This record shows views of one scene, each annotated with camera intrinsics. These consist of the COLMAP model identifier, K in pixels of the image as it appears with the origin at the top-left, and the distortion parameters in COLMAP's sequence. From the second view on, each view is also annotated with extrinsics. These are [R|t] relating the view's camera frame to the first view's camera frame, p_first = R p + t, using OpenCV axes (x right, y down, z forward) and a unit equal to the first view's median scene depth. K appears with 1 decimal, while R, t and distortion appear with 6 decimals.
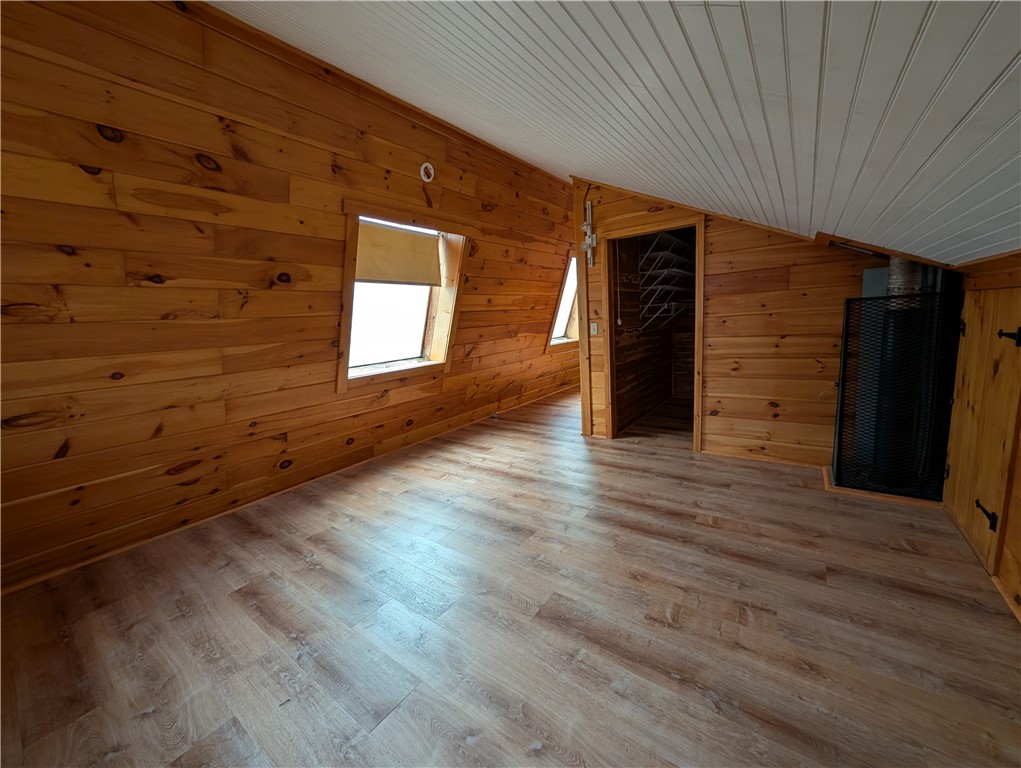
lens RADIAL K [[391.0, 0, 511.9], [0, 391.0, 383.3], [0, 0, 1]] dist [-0.001056, 0.000672]
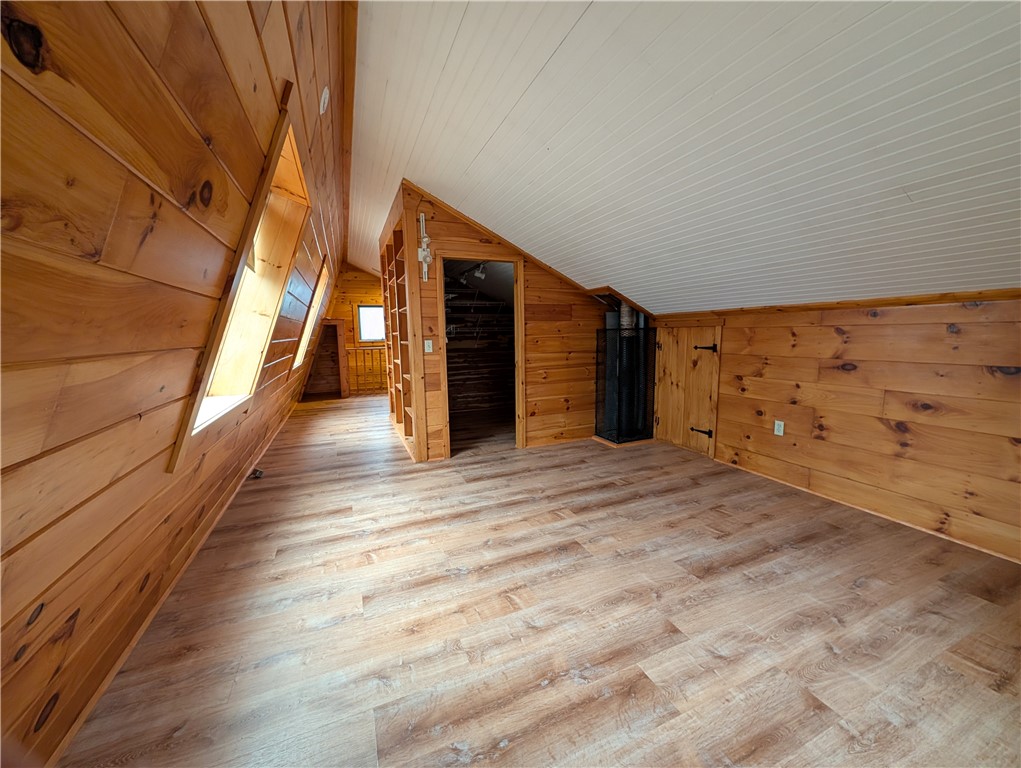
lens RADIAL K [[391.0, 0, 510.7], [0, 391.0, 382.5], [0, 0, 1]] dist [-0.001056, 0.000672]
pose [[0.508914, -0.056514, 0.858960, -0.661816], [0.123383, 0.992328, -0.007813, -0.025658], [-0.851929, 0.109957, 0.511983, 0.456434]]
